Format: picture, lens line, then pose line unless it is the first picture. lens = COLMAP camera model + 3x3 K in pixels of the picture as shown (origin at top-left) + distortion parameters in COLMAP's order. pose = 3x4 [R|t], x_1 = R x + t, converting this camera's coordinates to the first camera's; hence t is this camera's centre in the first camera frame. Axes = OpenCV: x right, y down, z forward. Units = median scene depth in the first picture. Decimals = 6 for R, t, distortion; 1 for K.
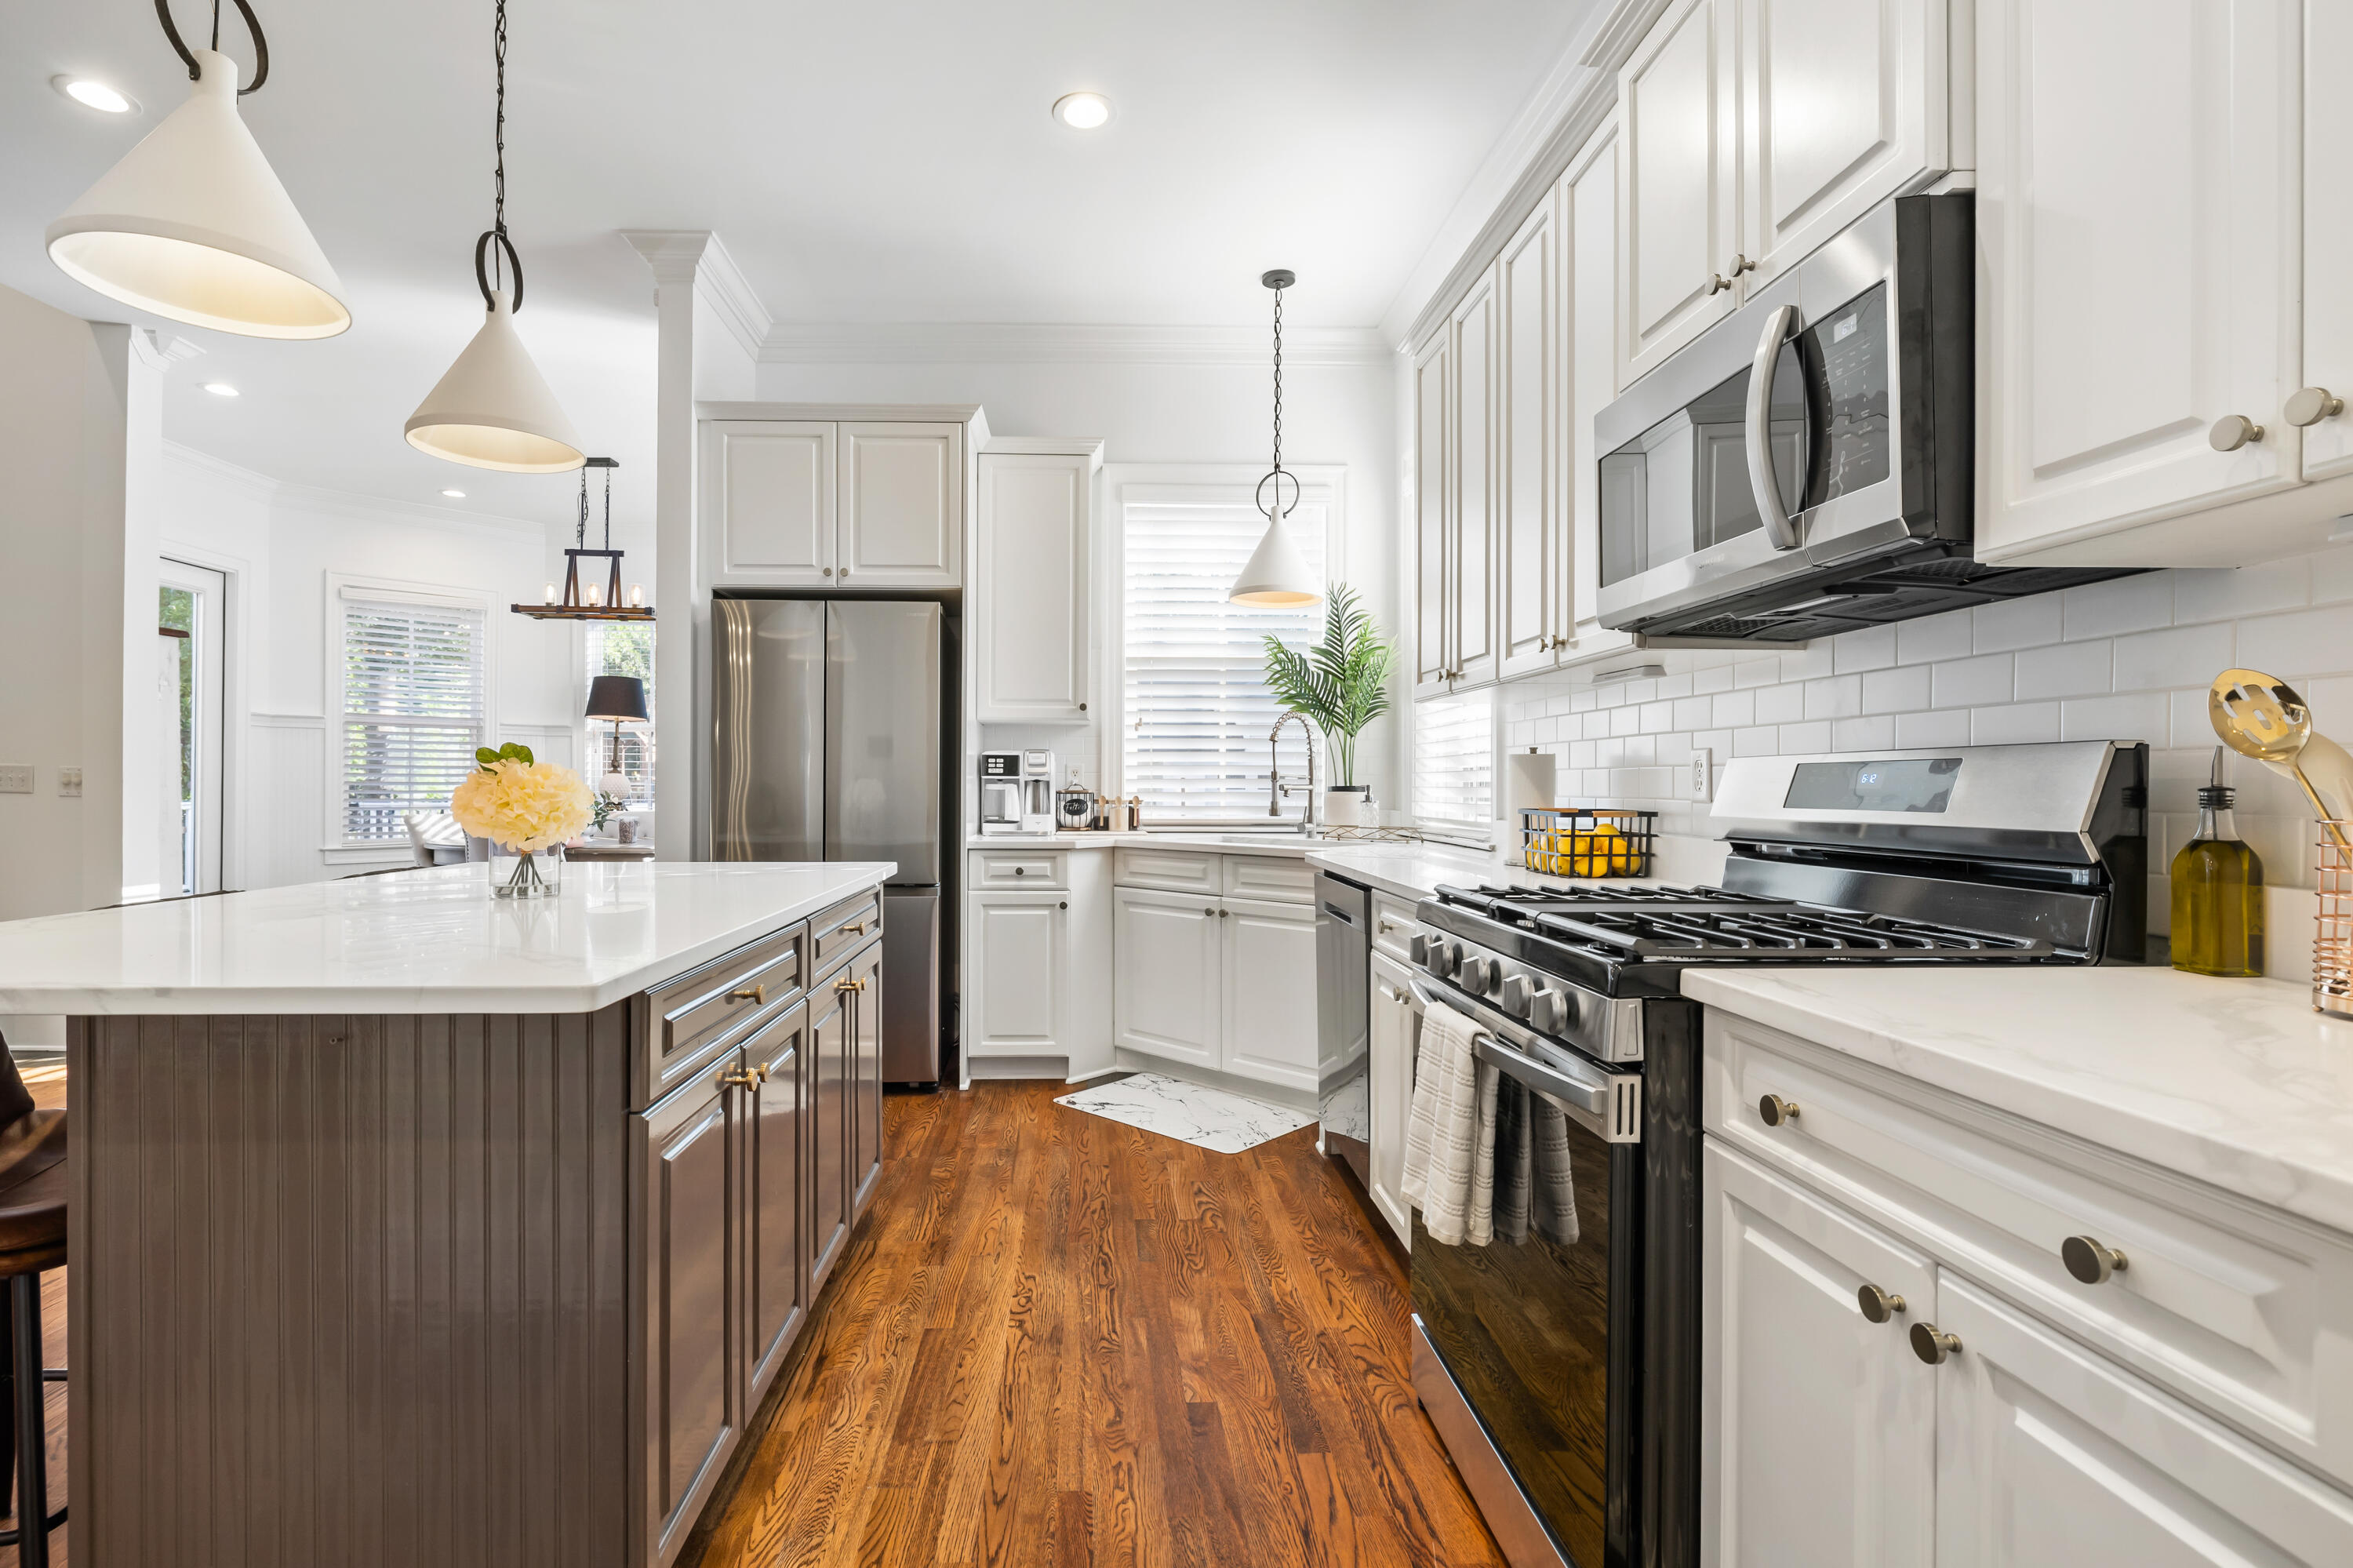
lens RADIAL K [[1106.3, 0, 1138.9], [0, 1106.3, 784.0], [0, 0, 1]] dist [-0.004290, -0.000745]
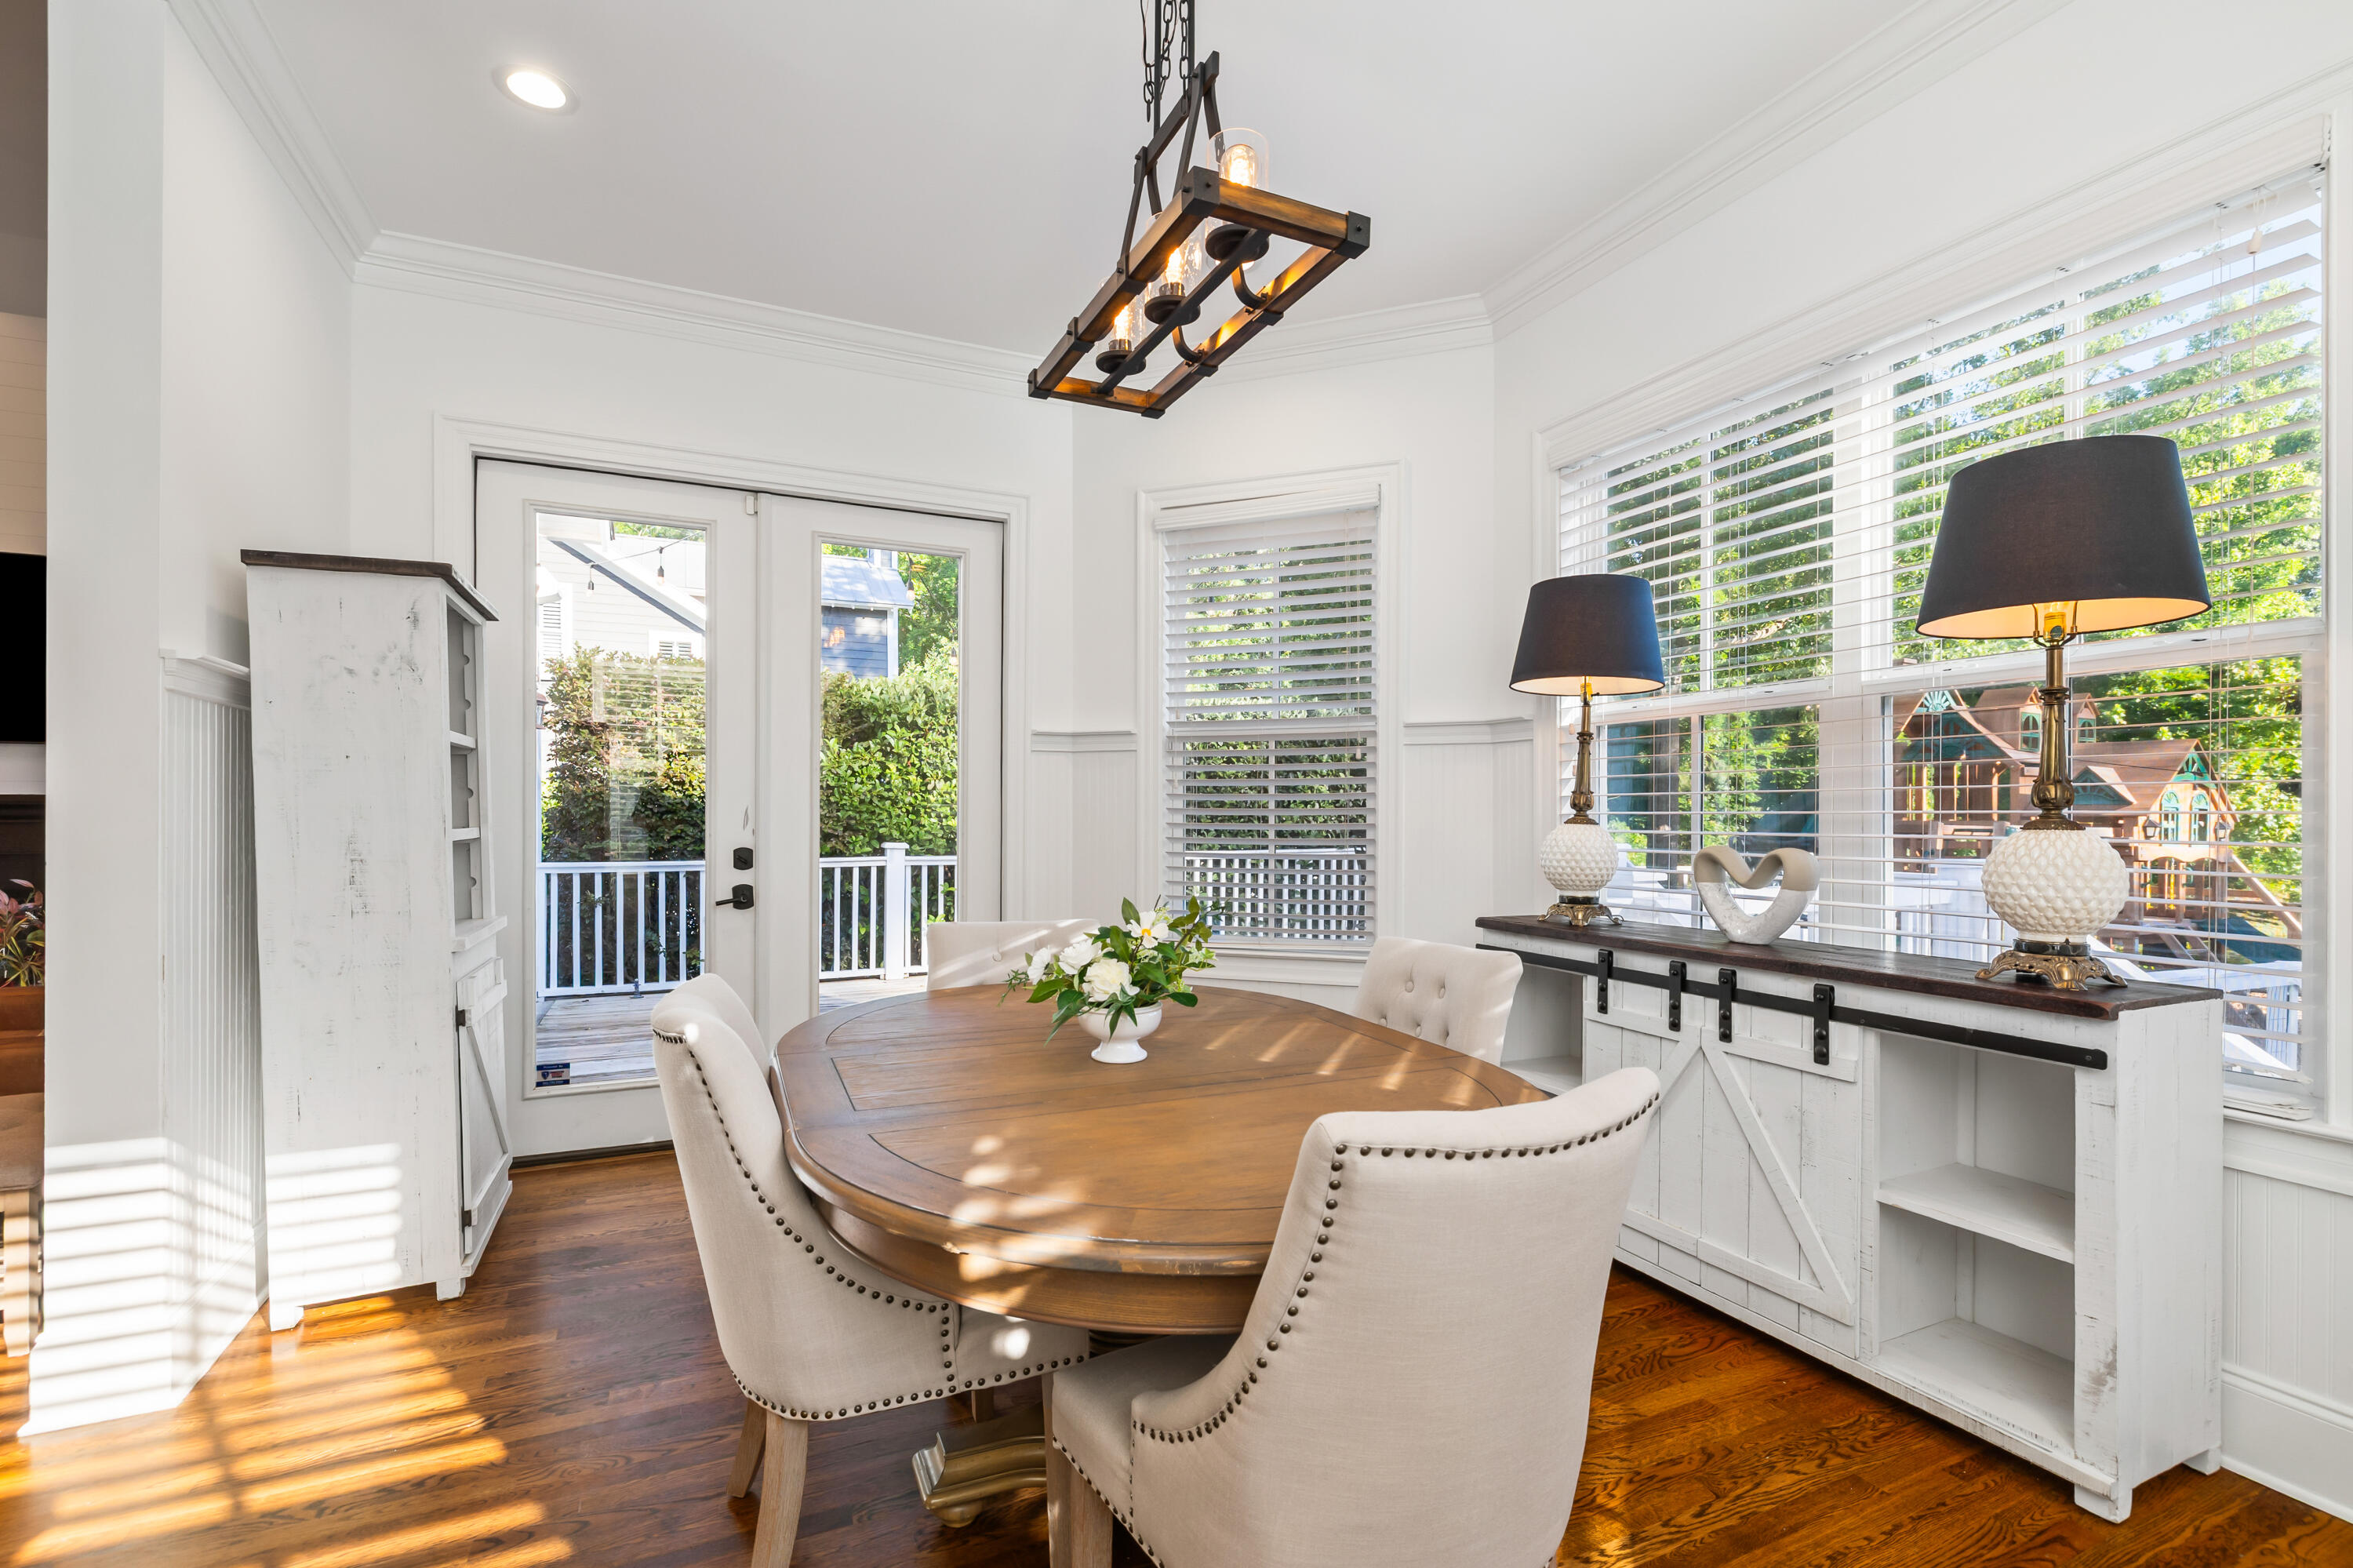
lens RADIAL K [[1010.6, 0, 1145.7], [0, 1010.6, 793.3], [0, 0, 1]] dist [0.001201, -0.000232]
pose [[0.367123, -0.023943, -0.929864, -0.195624], [-0.002127, 0.999644, -0.026579, -0.009044], [0.930170, 0.011736, 0.366942, 0.729389]]
